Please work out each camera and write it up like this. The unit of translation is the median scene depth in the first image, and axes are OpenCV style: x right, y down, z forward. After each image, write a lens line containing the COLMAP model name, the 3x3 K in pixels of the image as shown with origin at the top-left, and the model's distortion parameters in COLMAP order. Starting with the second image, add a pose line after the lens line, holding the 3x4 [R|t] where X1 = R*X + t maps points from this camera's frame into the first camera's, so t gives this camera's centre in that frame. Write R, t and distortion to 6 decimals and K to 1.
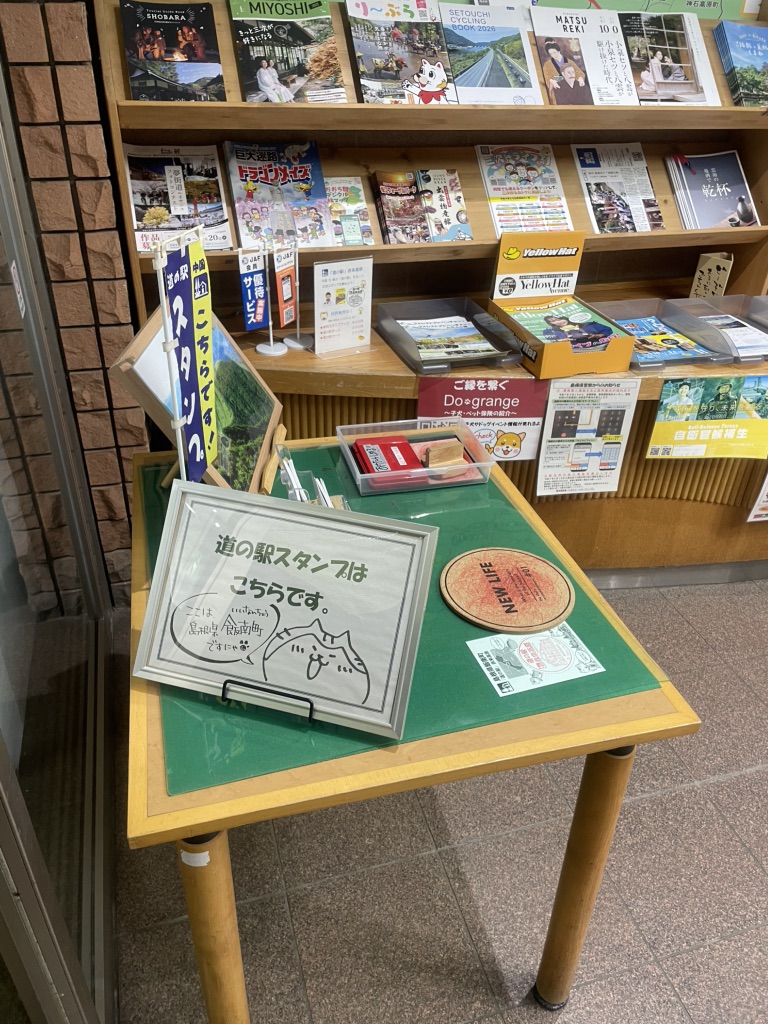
lens RADIAL K [[776.8, 0, 380.6], [0, 776.8, 513.0], [0, 0, 1]] dist [0.052950, -0.057183]
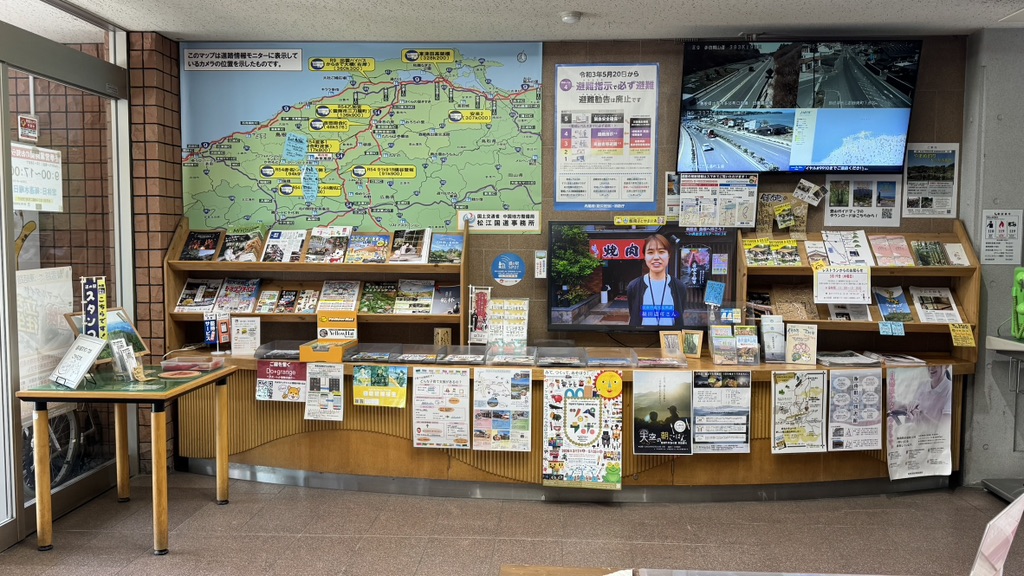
lens RADIAL K [[835.9, 0, 509.7], [0, 835.9, 309.7], [0, 0, 1]] dist [0.125443, -0.194946]
pose [[0.933112, -0.005295, -0.359546, 1.655399], [-0.169261, 0.875723, -0.452172, 0.705017], [0.317258, 0.482784, 0.816252, -0.899777]]
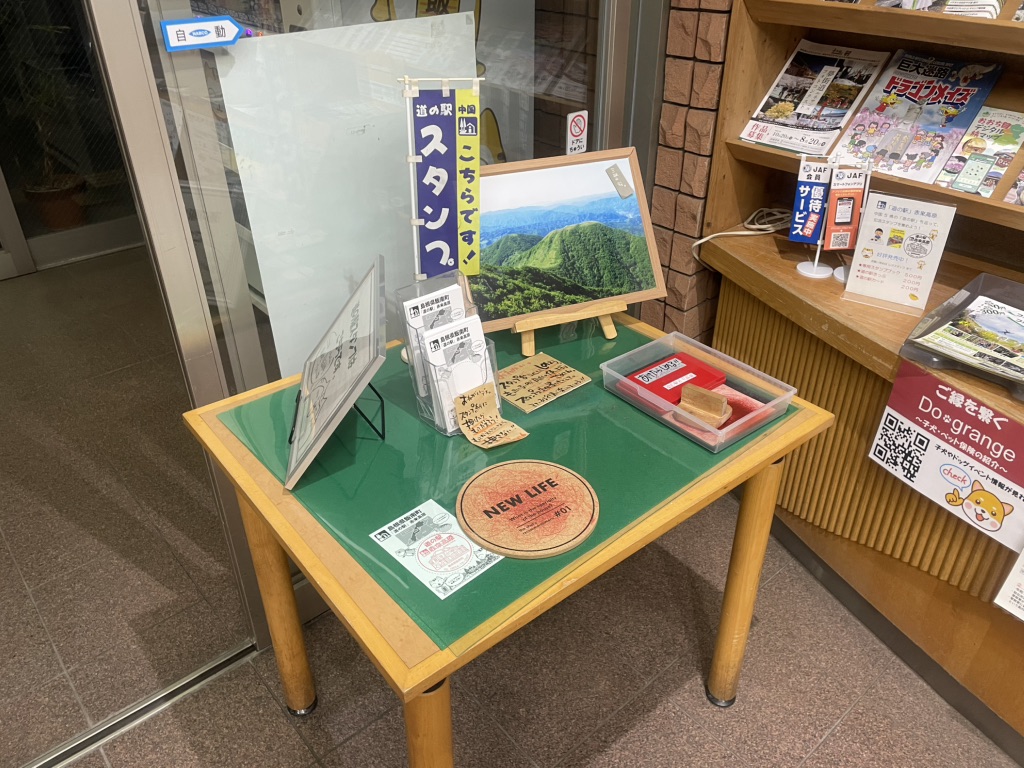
lens RADIAL K [[776.8, 0, 517.0], [0, 776.8, 377.3], [0, 0, 1]] dist [0.052950, -0.057183]
pose [[0.404756, 0.444565, -0.799084, 0.519507], [-0.483673, 0.845699, 0.225506, -0.147649], [0.776037, 0.295220, 0.557326, 0.269378]]
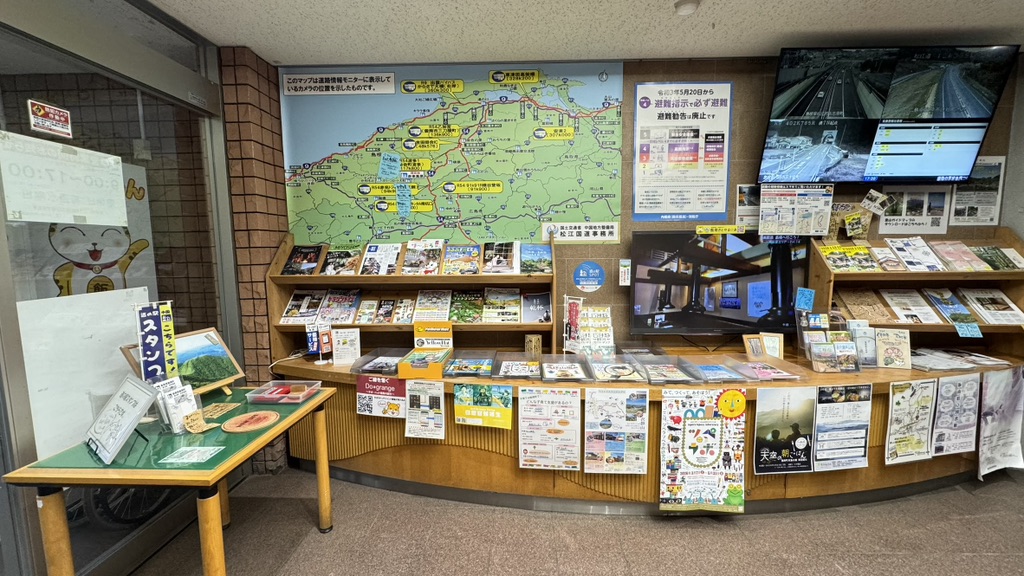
lens RADIAL K [[413.8, 0, 511.0], [0, 413.8, 297.8], [0, 0, 1]] dist [-0.006366, 0.002064]
pose [[0.941536, -0.009202, -0.336788, 0.900052], [-0.143555, 0.893386, -0.425738, 0.081273], [0.304799, 0.449195, 0.839834, -0.010322]]
